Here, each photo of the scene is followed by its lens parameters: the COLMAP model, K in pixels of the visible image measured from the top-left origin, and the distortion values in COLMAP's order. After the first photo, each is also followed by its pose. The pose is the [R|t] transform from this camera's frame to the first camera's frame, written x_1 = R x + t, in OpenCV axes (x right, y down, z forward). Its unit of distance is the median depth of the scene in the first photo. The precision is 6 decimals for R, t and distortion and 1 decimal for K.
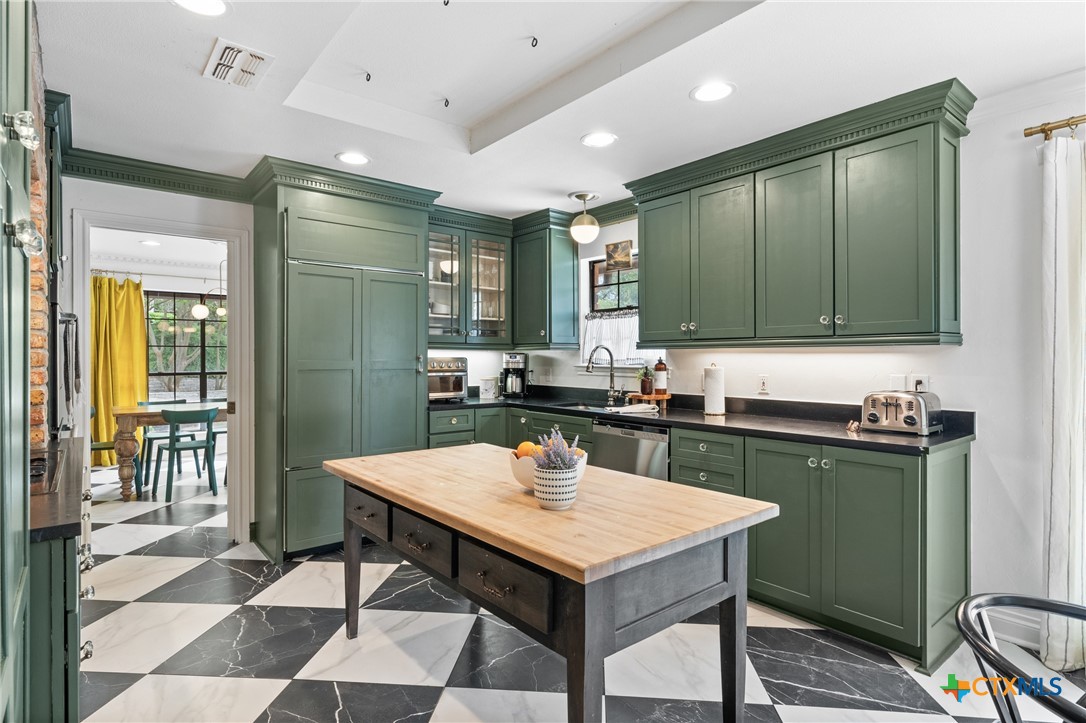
lens RADIAL K [[562.2, 0, 543.0], [0, 562.2, 361.5], [0, 0, 1]] dist [-0.000438, -0.000340]
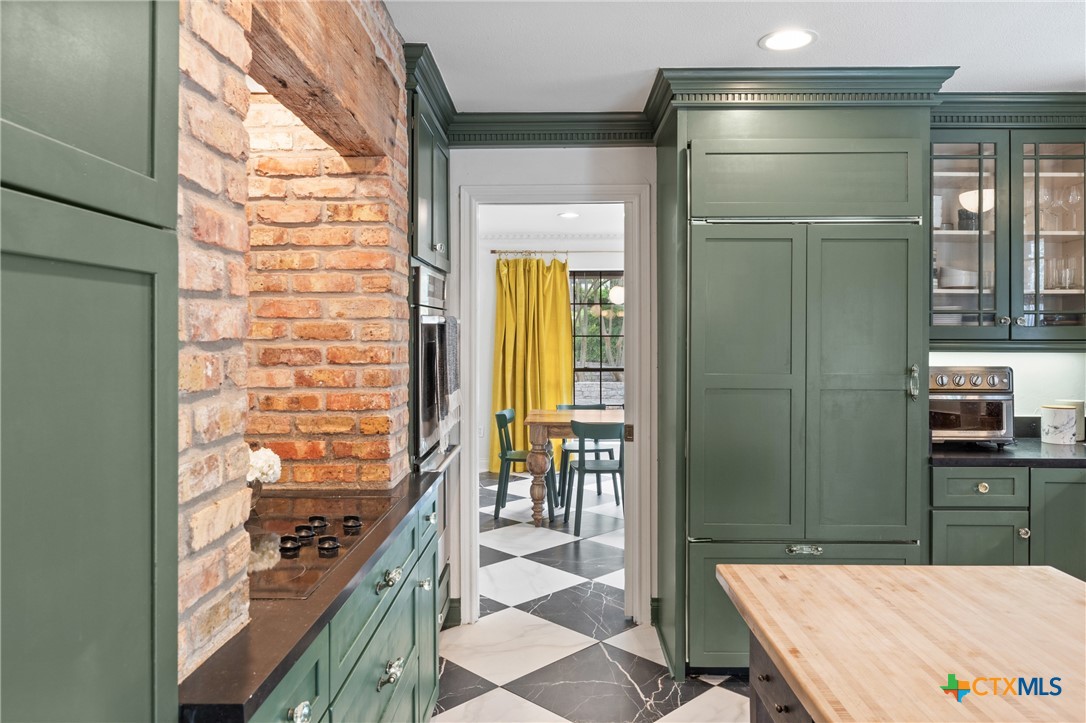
lens RADIAL K [[748.0, 0, 543.8], [0, 748.0, 338.0], [0, 0, 1]] dist [0.001069, 0.005372]
pose [[0.765296, -0.000958, -0.643678, -0.018388], [-0.003484, 0.999978, -0.005631, -0.029923], [0.643669, 0.006552, 0.765276, 0.173970]]
